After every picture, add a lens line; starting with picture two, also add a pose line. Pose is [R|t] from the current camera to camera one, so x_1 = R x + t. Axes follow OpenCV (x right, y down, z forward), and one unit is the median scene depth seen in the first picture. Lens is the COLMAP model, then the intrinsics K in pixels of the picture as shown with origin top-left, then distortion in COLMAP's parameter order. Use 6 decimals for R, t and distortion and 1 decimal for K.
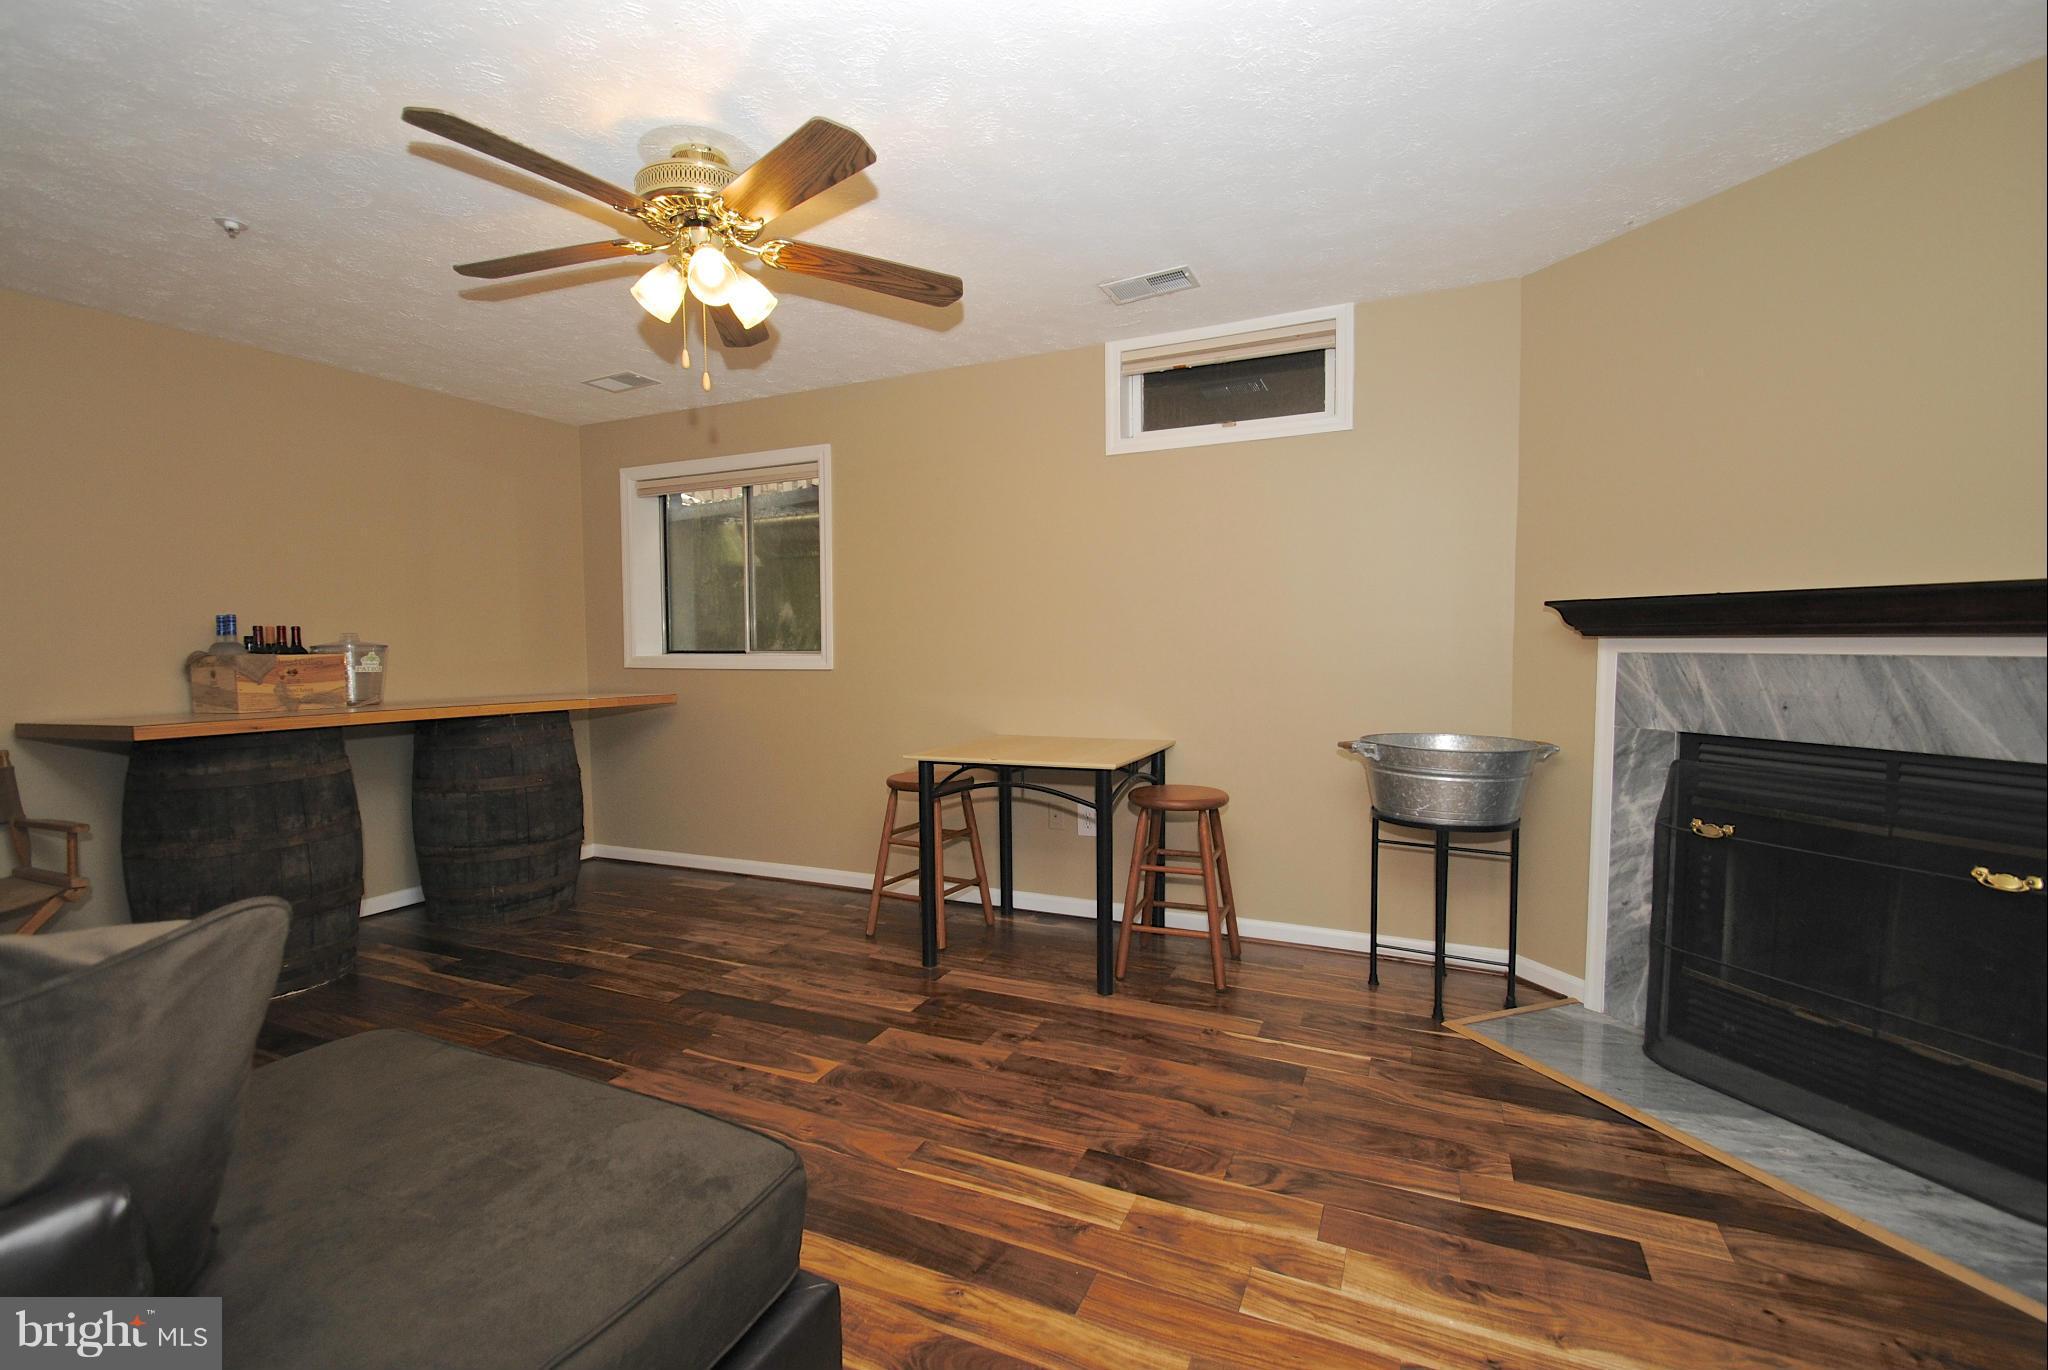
lens RADIAL K [[896.8, 0, 1011.8], [0, 896.8, 695.4], [0, 0, 1]] dist [0.015971, -0.020909]
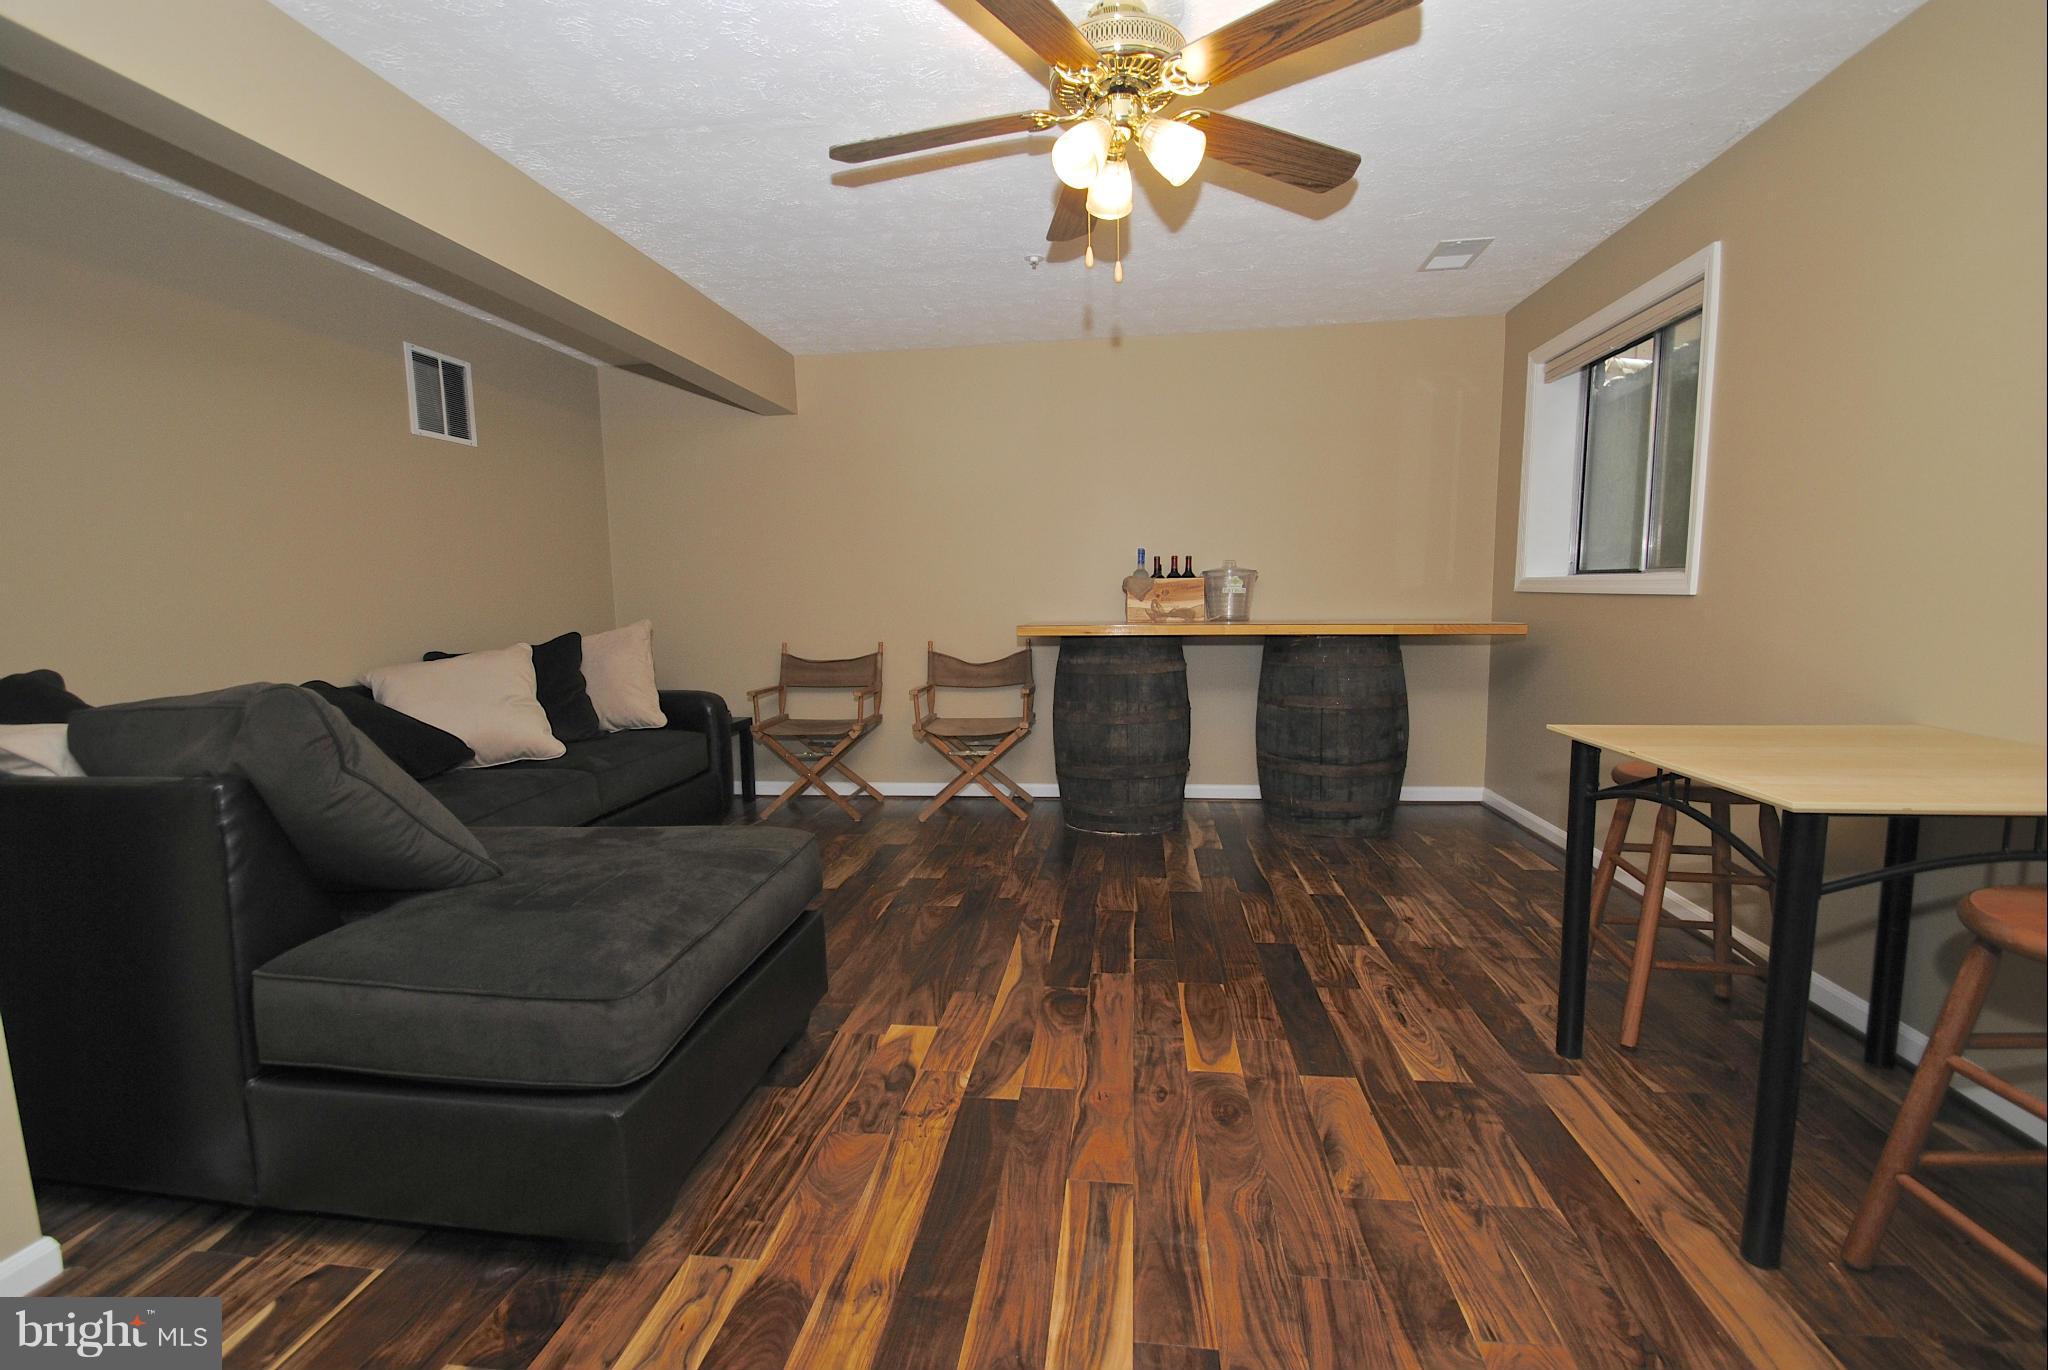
lens RADIAL K [[896.8, 0, 1011.8], [0, 896.8, 695.4], [0, 0, 1]] dist [0.015971, -0.020909]
pose [[0.297836, 0.115079, -0.947655, 0.384968], [-0.038002, 0.993350, 0.108685, -0.011105], [0.953860, 0.003643, 0.300229, 0.439337]]
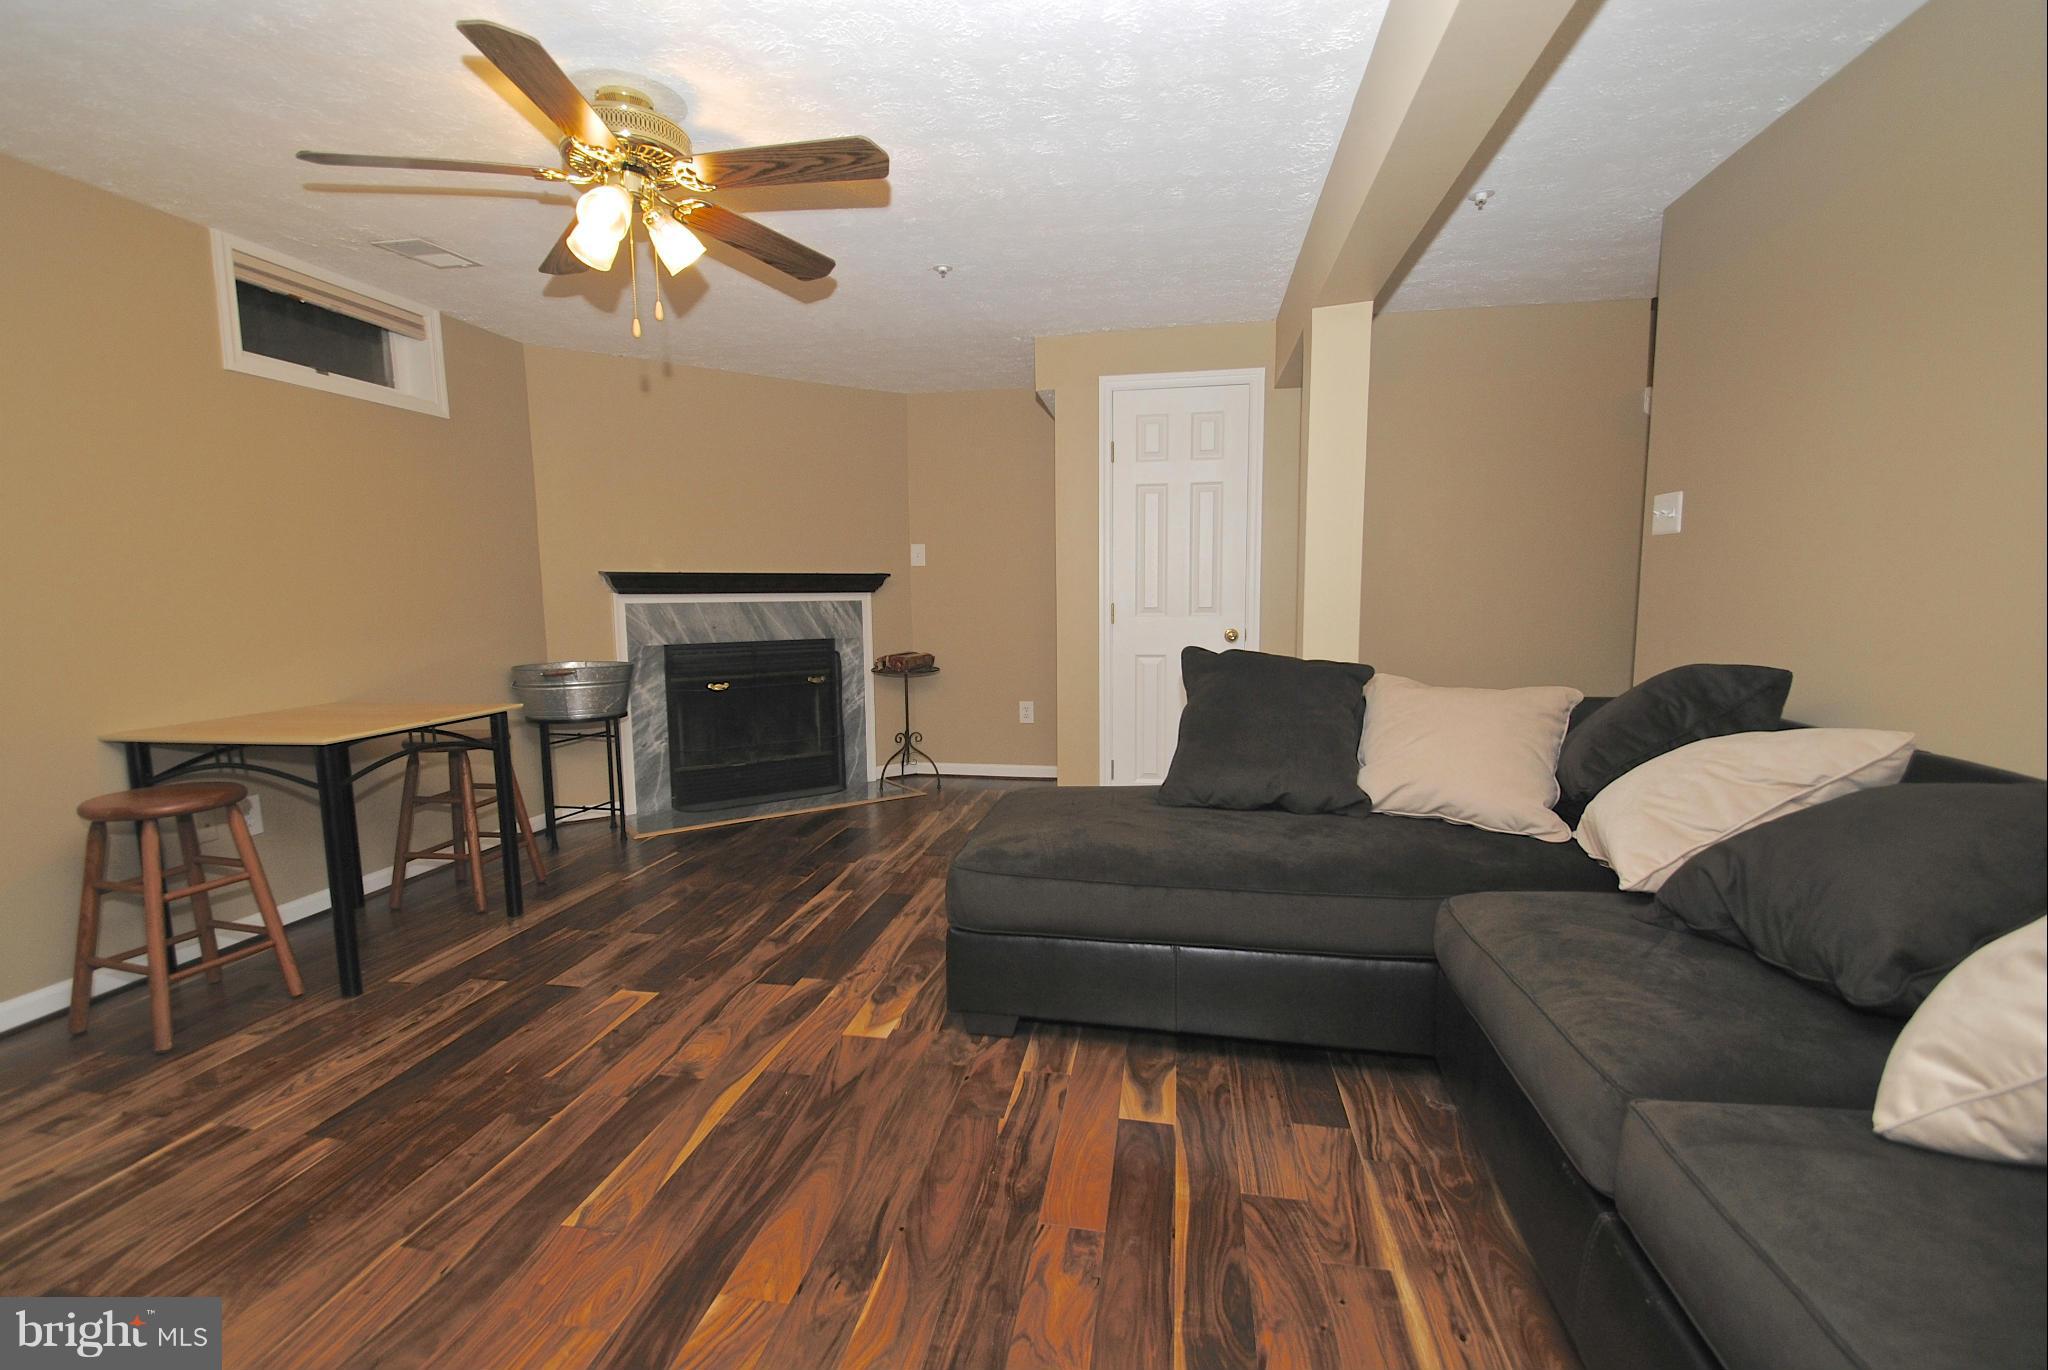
lens RADIAL K [[908.7, 0, 1027.6], [0, 908.7, 689.3], [0, 0, 1]] dist [-0.022264, -0.000226]
pose [[-0.265932, -0.089054, 0.959870, -1.037682], [0.066883, 0.991620, 0.110529, -0.021048], [-0.961669, 0.093592, -0.257747, 0.621153]]
